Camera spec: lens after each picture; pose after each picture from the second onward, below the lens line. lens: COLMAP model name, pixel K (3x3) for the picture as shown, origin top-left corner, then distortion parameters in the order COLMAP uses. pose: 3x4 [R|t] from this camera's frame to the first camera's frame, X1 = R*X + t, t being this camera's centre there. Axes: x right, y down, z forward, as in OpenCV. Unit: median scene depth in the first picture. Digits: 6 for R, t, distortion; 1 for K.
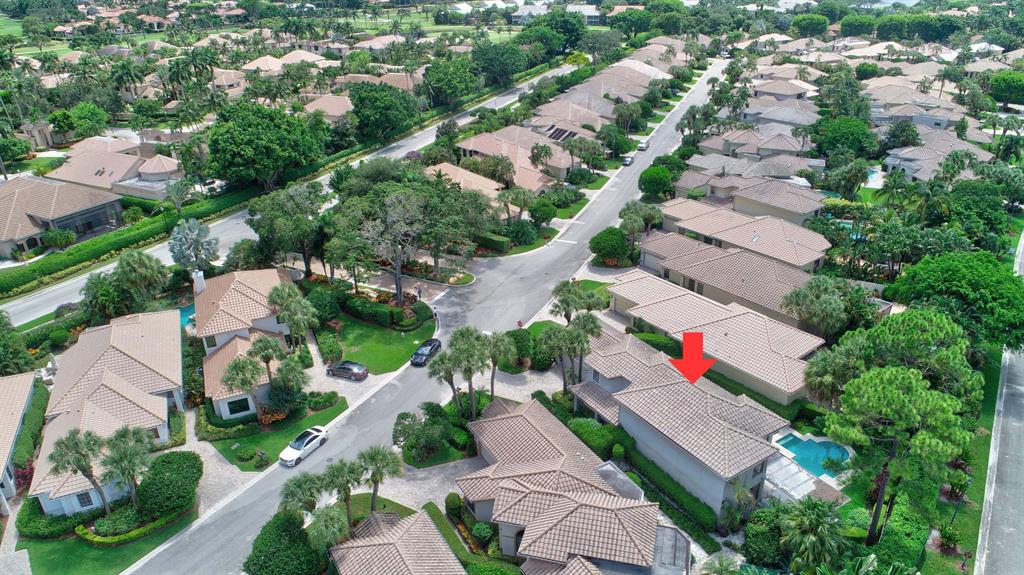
lens RADIAL K [[690.1, 0, 513.6], [0, 690.1, 292.0], [0, 0, 1]] dist [-0.006606, 0.002755]
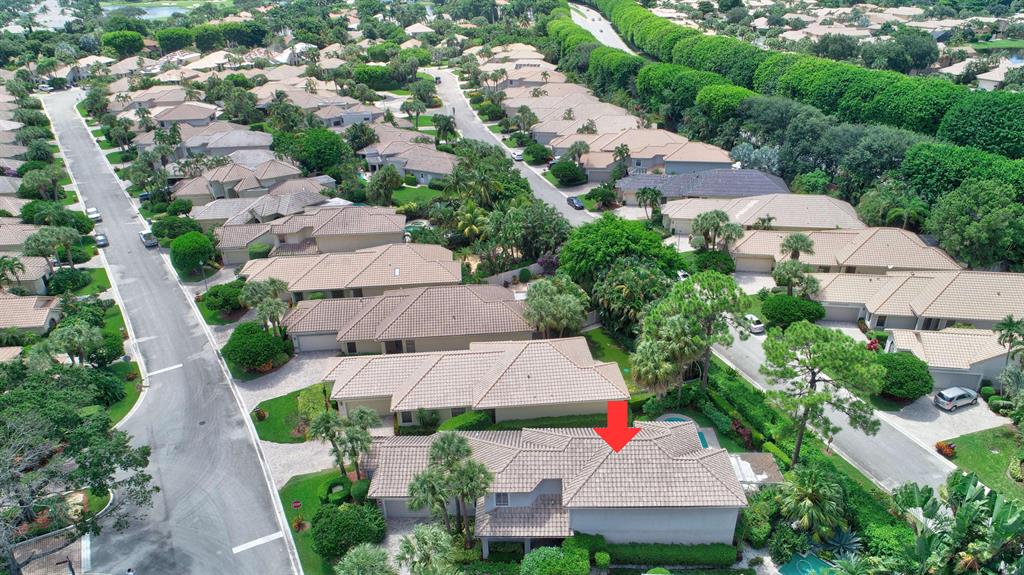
lens RADIAL K [[690.1, 0, 513.6], [0, 690.1, 292.0], [0, 0, 1]] dist [-0.006606, 0.002755]
pose [[0.556541, -0.364513, 0.746587, -0.177376], [0.374566, 0.912192, 0.166149, -0.103590], [-0.741595, 0.187177, 0.644206, 0.215930]]
